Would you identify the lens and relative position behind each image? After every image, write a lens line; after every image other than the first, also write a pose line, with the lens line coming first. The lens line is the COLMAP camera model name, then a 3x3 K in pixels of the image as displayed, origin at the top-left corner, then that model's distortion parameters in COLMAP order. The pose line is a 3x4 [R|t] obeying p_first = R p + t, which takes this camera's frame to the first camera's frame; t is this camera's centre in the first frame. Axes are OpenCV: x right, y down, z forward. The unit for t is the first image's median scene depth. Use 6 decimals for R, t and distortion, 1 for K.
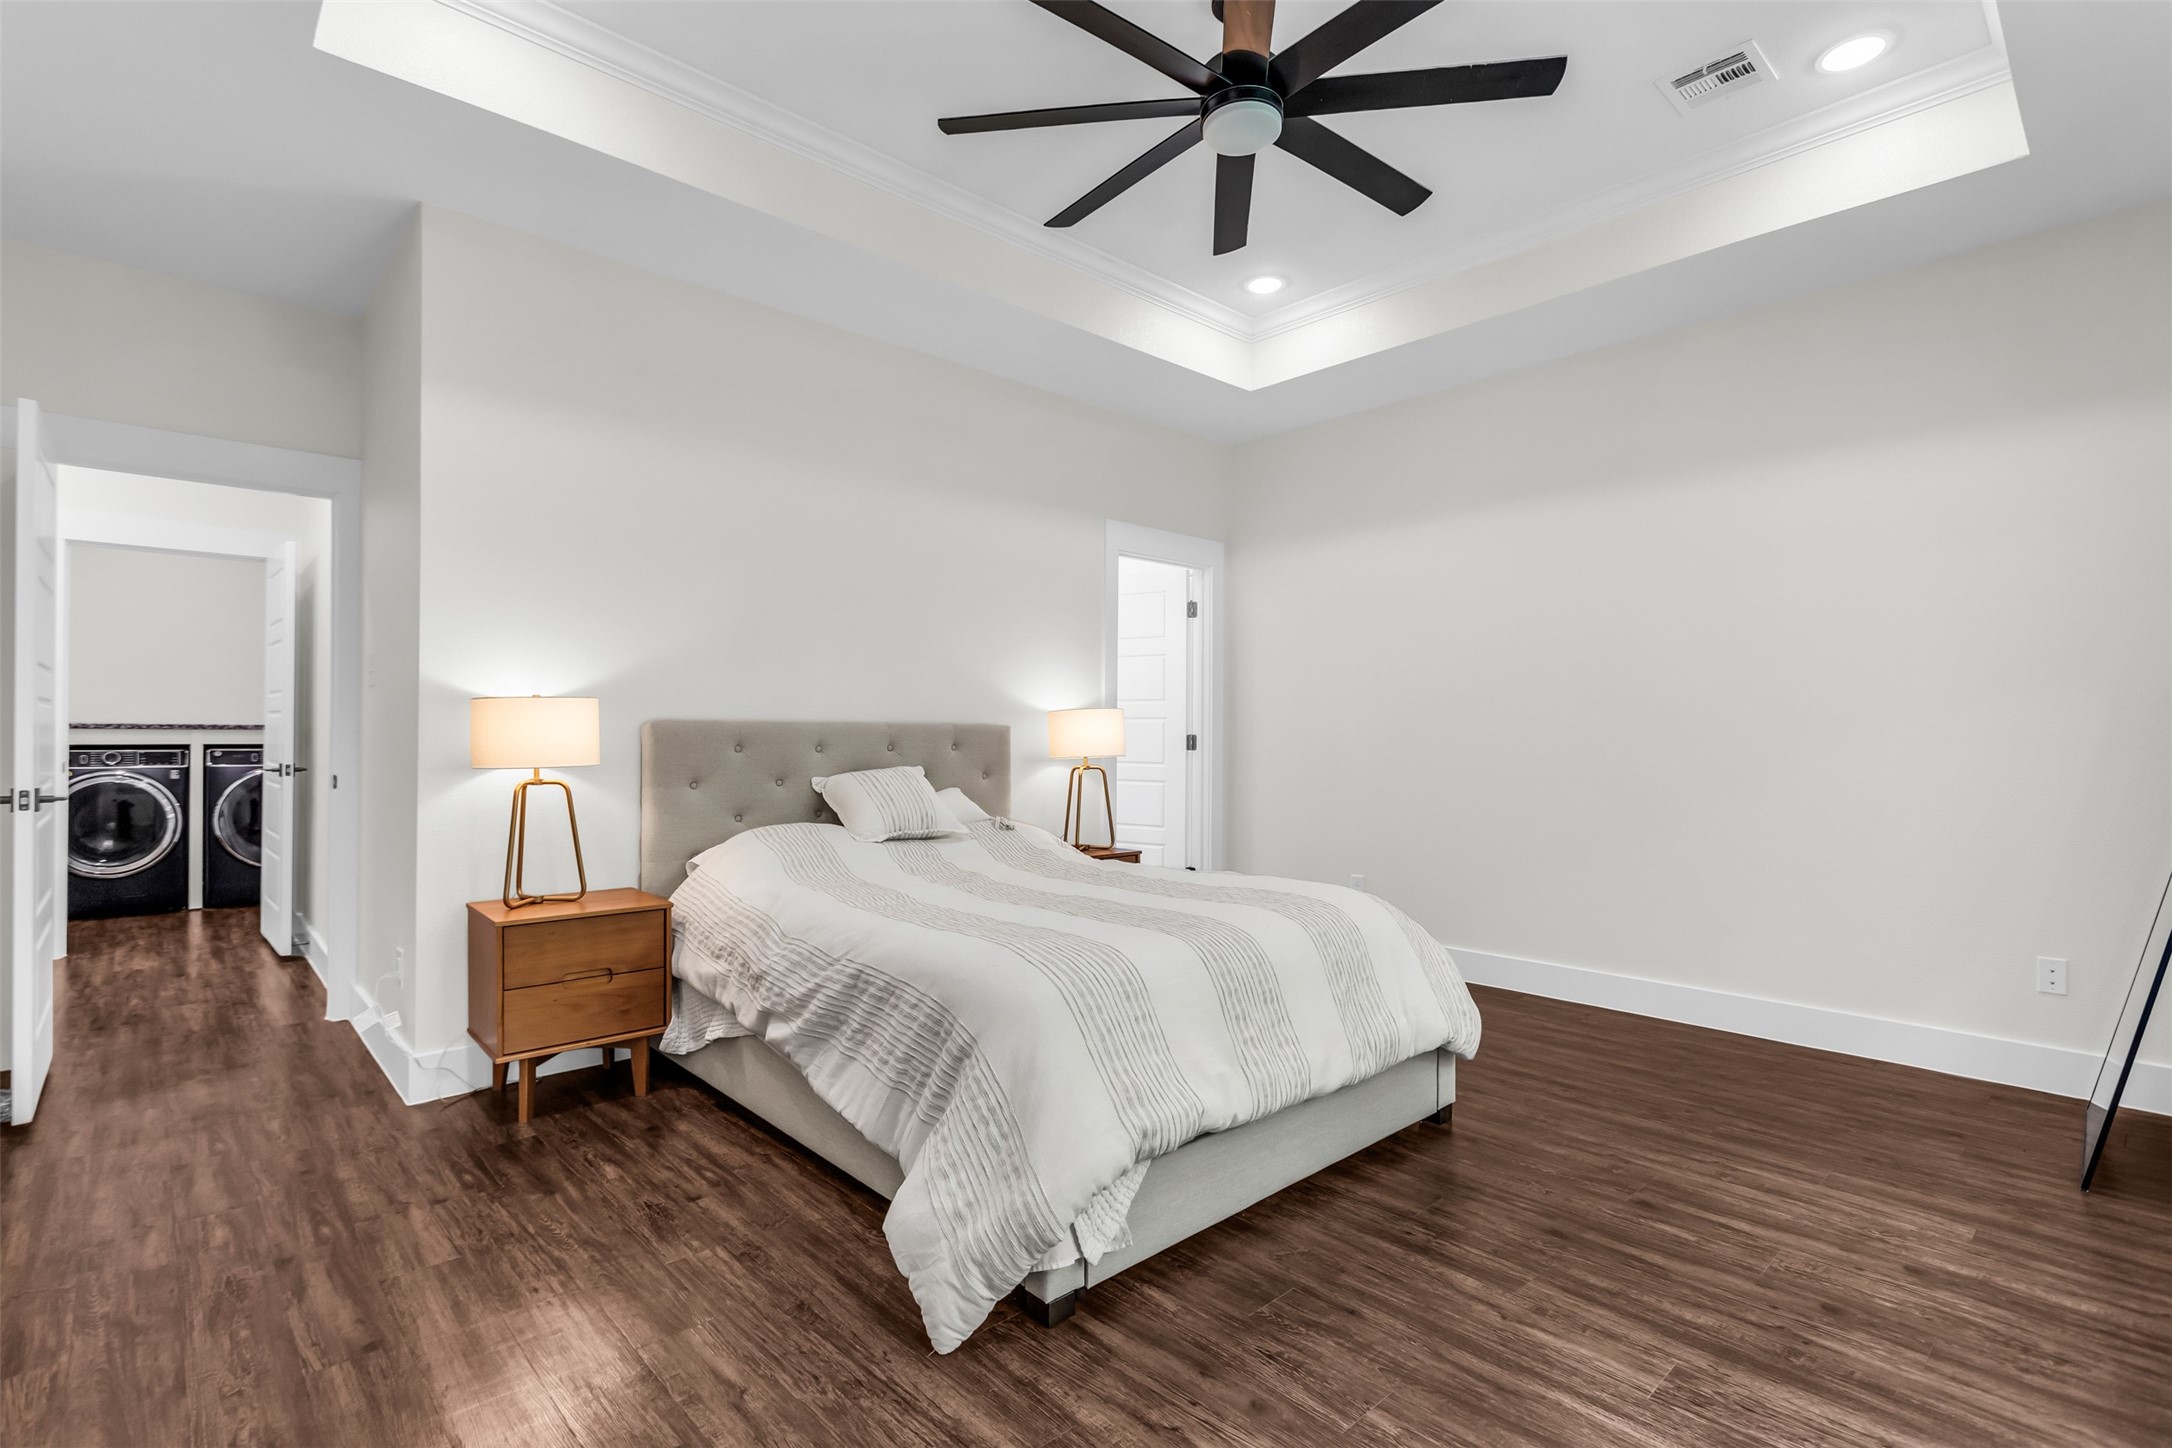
lens RADIAL K [[1009.3, 0, 1083.4], [0, 1009.3, 724.7], [0, 0, 1]] dist [-0.001795, 0.000048]
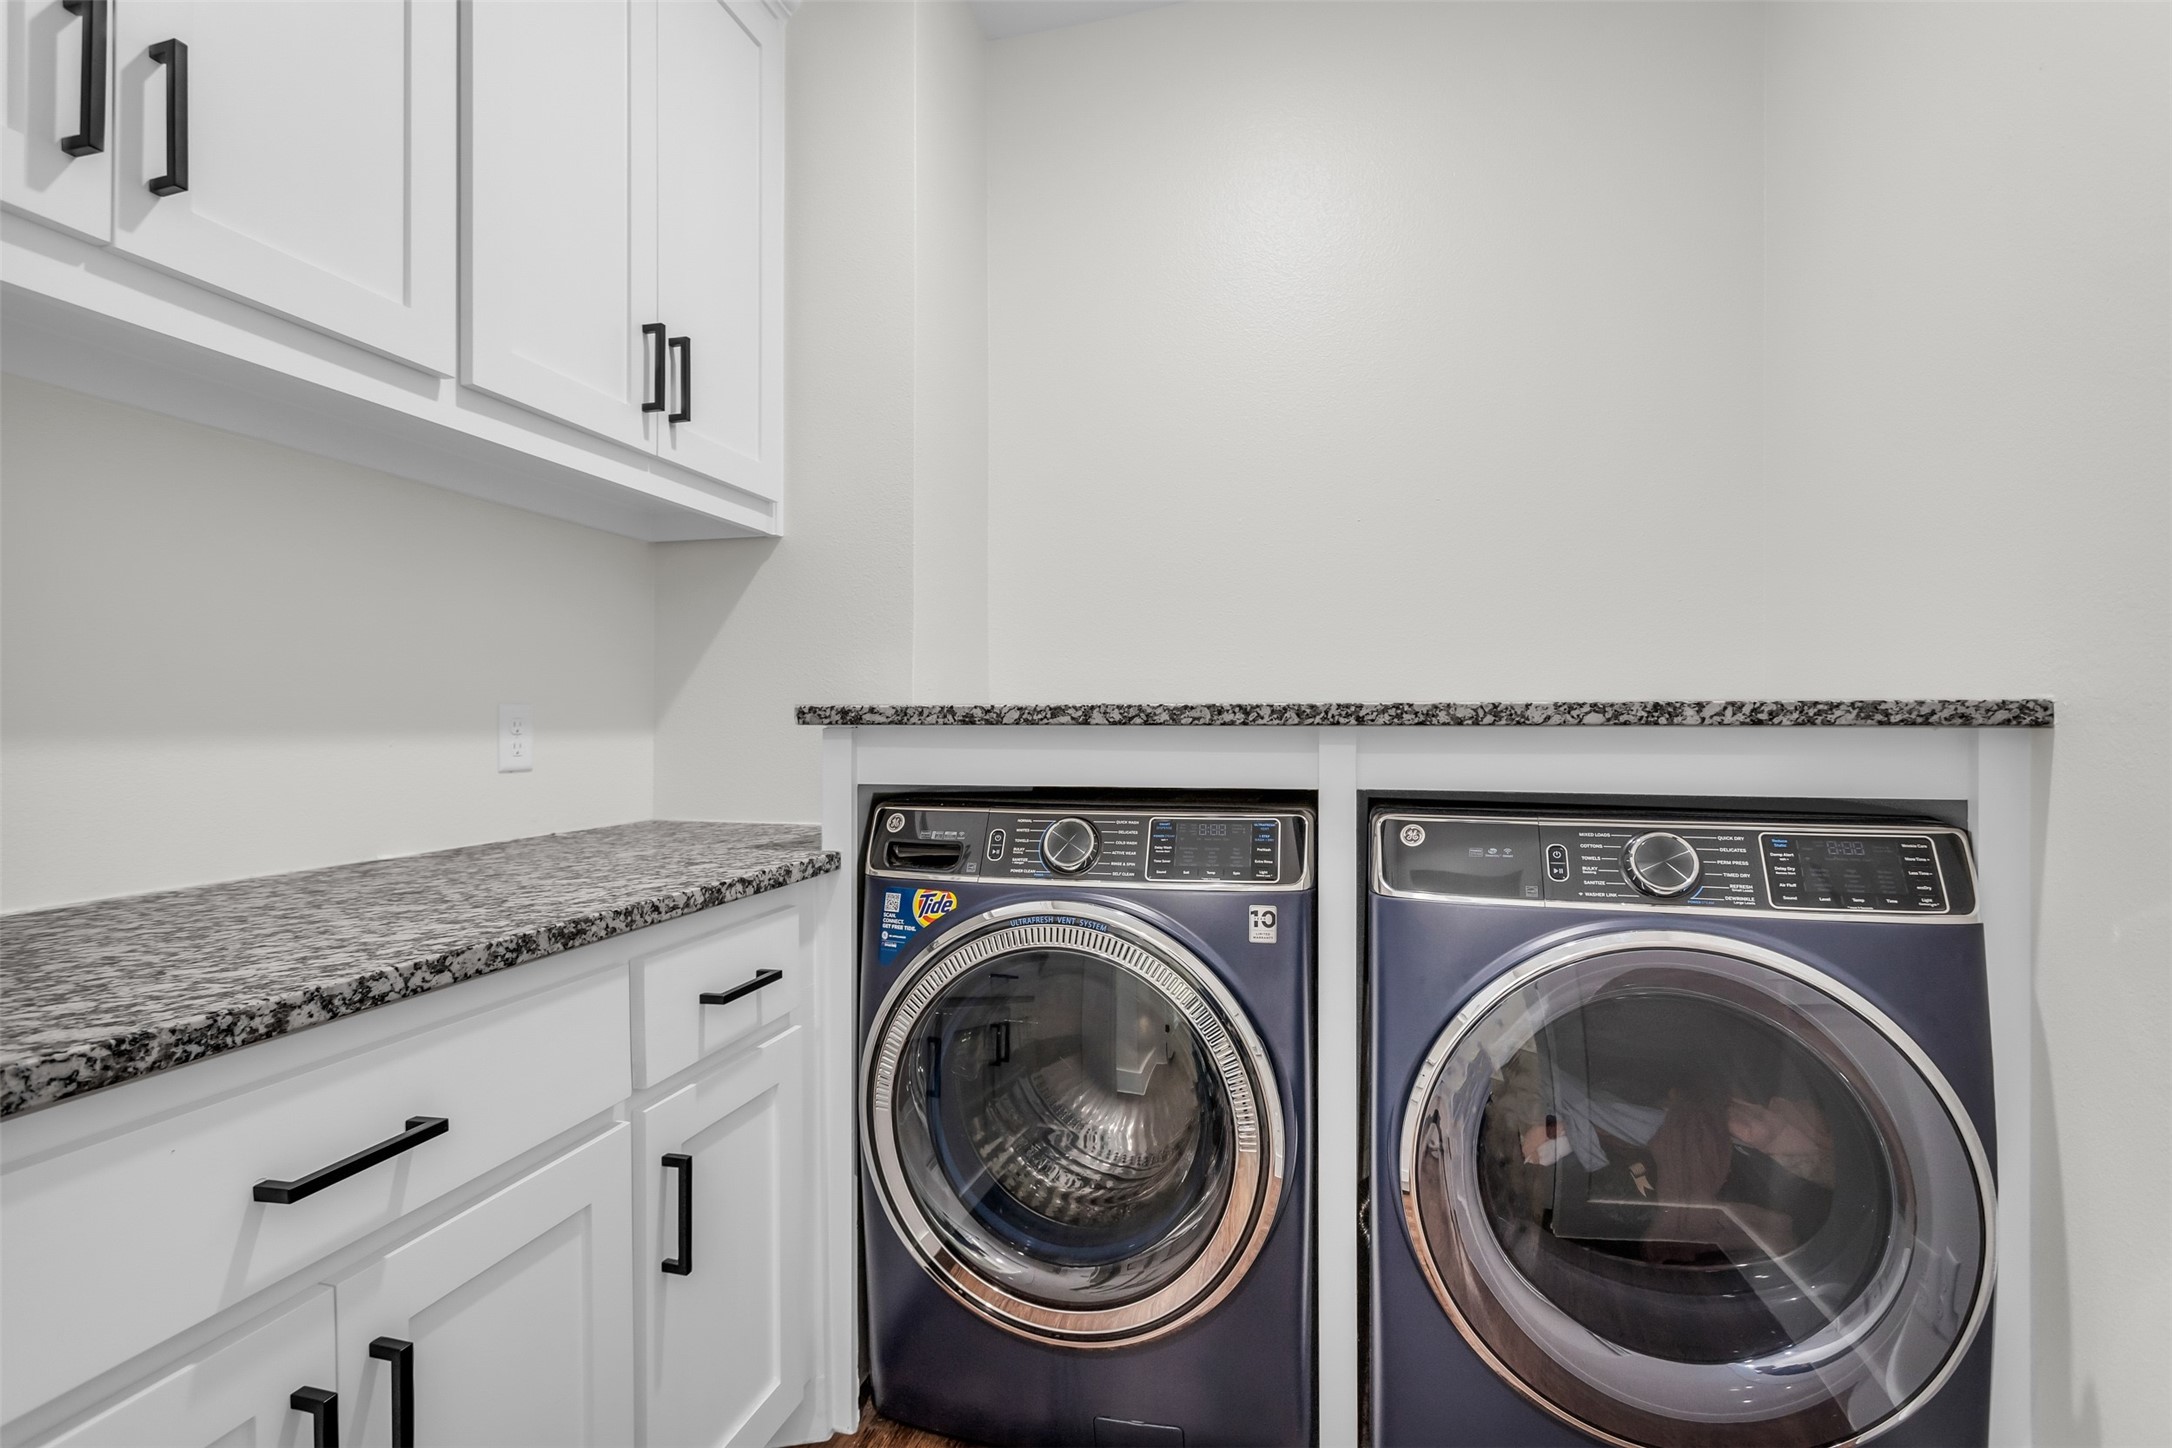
lens RADIAL K [[1025.3, 0, 1080.8], [0, 1025.3, 718.9], [0, 0, 1]] dist [0.000462, 0.000478]
pose [[0.512297, -0.007482, -0.858776, -0.715879], [0.012829, 0.999917, -0.001058, 0.002382], [0.858713, -0.010475, 0.512350, 0.837938]]
